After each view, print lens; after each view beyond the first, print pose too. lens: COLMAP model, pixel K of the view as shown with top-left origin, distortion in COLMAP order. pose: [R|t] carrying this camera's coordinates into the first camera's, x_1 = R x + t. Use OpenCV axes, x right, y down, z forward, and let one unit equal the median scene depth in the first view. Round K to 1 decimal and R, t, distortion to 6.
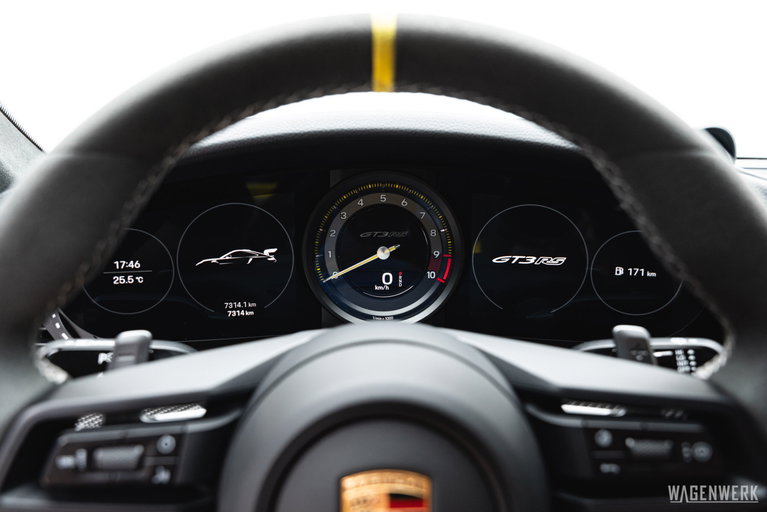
lens RADIAL K [[578.0, 0, 384.2], [0, 578.0, 263.8], [0, 0, 1]] dist [-0.007233, -0.000758]
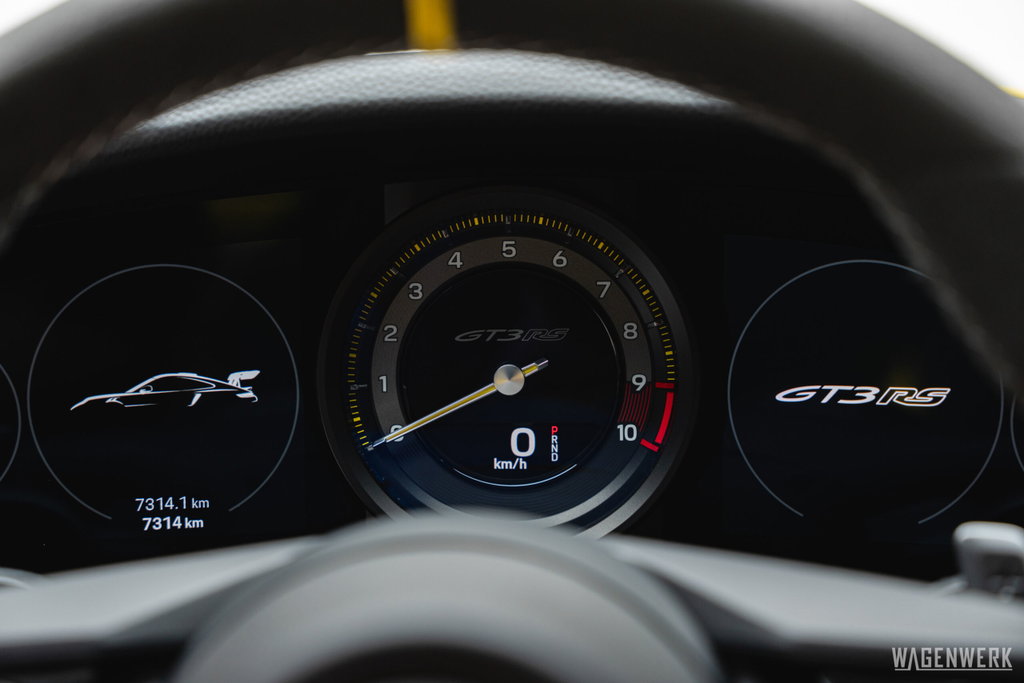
lens RADIAL K [[1863.1, 0, 504.0], [0, 1863.1, 342.0], [0, 0, 1]] dist [0.024100, 0.000000]
pose [[0.996401, -0.006389, -0.084525, 0.110713], [0.001862, 0.998564, -0.053530, 0.026735], [0.084746, 0.053180, 0.994982, -0.349938]]
